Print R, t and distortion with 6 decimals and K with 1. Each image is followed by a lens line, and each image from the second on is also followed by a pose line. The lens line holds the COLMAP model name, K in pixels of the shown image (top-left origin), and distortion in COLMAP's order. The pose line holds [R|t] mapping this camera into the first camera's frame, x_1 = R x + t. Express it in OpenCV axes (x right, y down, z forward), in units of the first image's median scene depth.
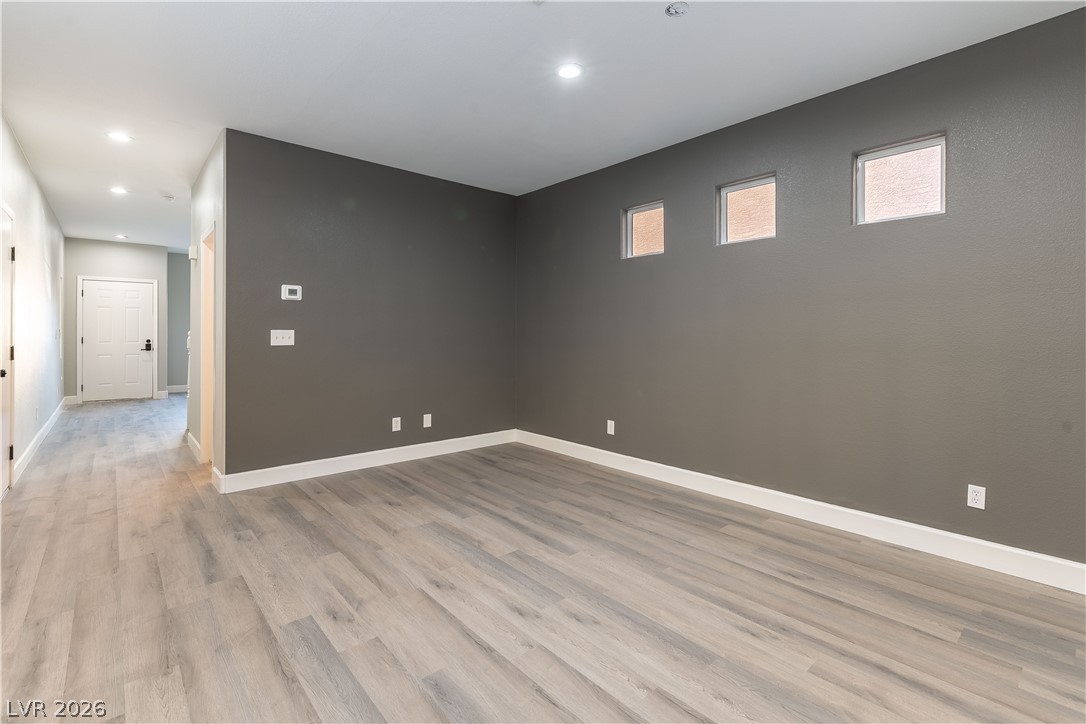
lens RADIAL K [[477.7, 0, 546.6], [0, 477.7, 332.0], [0, 0, 1]] dist [-0.001168, -0.000674]
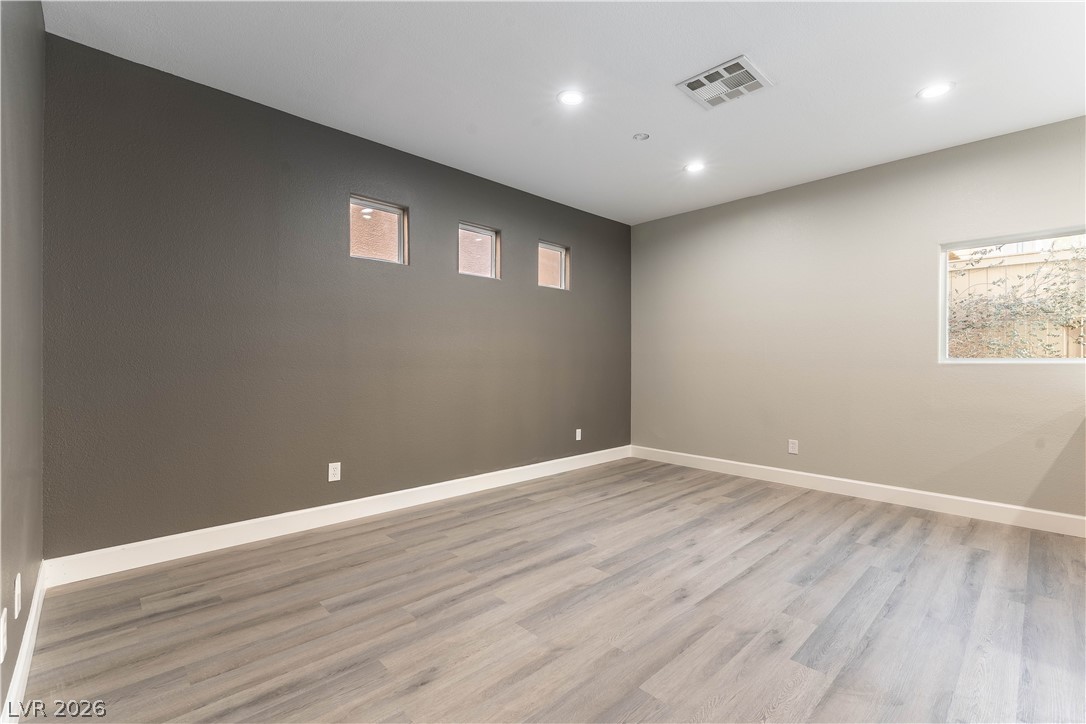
lens RADIAL K [[477.7, 0, 537.1], [0, 477.7, 368.2], [0, 0, 1]] dist [-0.001168, -0.000674]
pose [[-0.014663, -0.017021, 0.999748, -1.061700], [-0.006777, 0.999834, 0.016923, 0.031762], [-0.999870, -0.006527, -0.014776, 1.157132]]
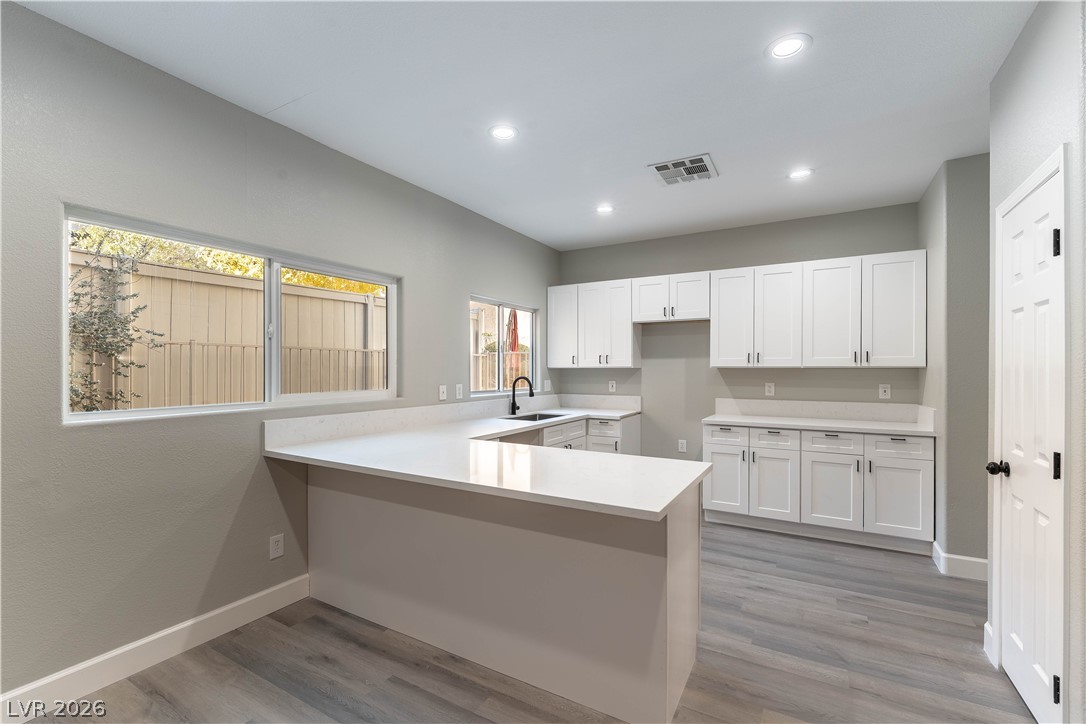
lens RADIAL K [[477.7, 0, 520.5], [0, 477.7, 367.5], [0, 0, 1]] dist [-0.001168, -0.000674]
pose [[-0.952194, -0.005732, -0.305441, -0.165635], [-0.003975, 0.999972, -0.006376, -0.051061], [0.305469, -0.004857, -0.952190, 0.895955]]
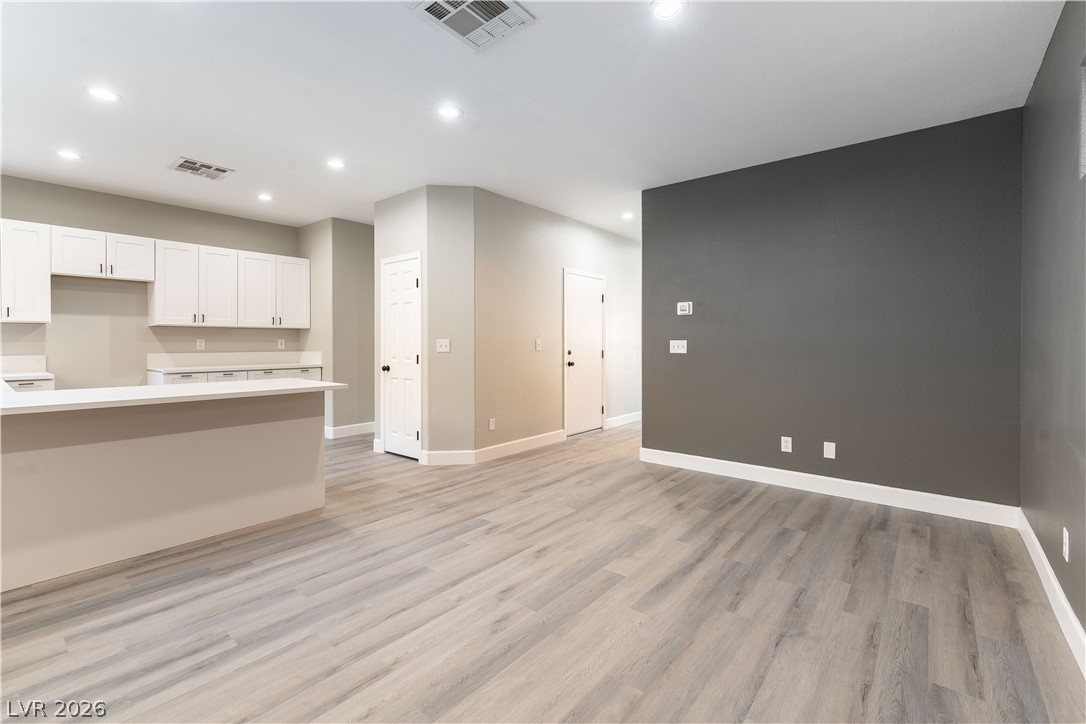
lens RADIAL K [[477.7, 0, 562.6], [0, 477.7, 345.6], [0, 0, 1]] dist [-0.001168, -0.000674]
pose [[0.187070, 0.003762, -0.982339, 0.837926], [-0.000262, 0.999993, 0.003779, 0.008849], [0.982347, -0.000450, 0.187070, 0.726992]]
